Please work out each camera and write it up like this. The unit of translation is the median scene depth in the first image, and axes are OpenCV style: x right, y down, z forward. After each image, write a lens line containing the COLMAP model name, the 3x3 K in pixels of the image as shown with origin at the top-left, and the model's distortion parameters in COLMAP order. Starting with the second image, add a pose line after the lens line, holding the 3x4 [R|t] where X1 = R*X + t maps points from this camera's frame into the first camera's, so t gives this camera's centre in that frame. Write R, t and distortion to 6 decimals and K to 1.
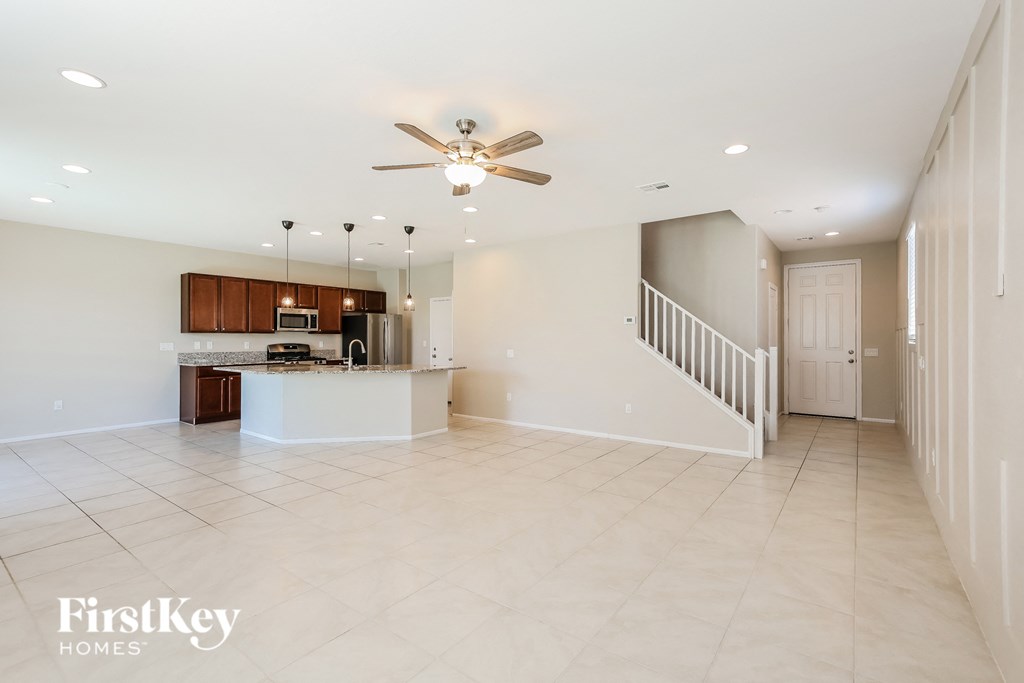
lens RADIAL K [[459.9, 0, 511.0], [0, 459.9, 335.7], [0, 0, 1]] dist [0.001694, -0.000186]
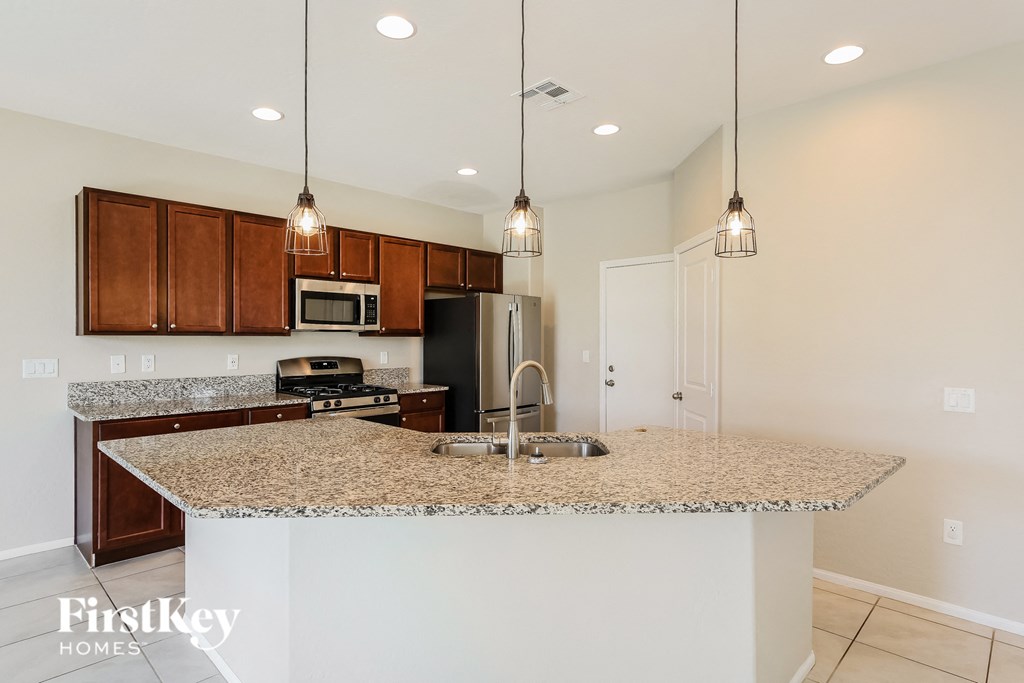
lens RADIAL K [[550.8, 0, 512.0], [0, 550.8, 341.5], [0, 0, 1]] dist [-0.001288, -0.000253]
pose [[0.992275, 0.002223, -0.124041, -0.223331], [-0.000894, 0.999942, 0.010766, -0.005198], [0.124058, -0.010572, 0.992219, 0.475066]]
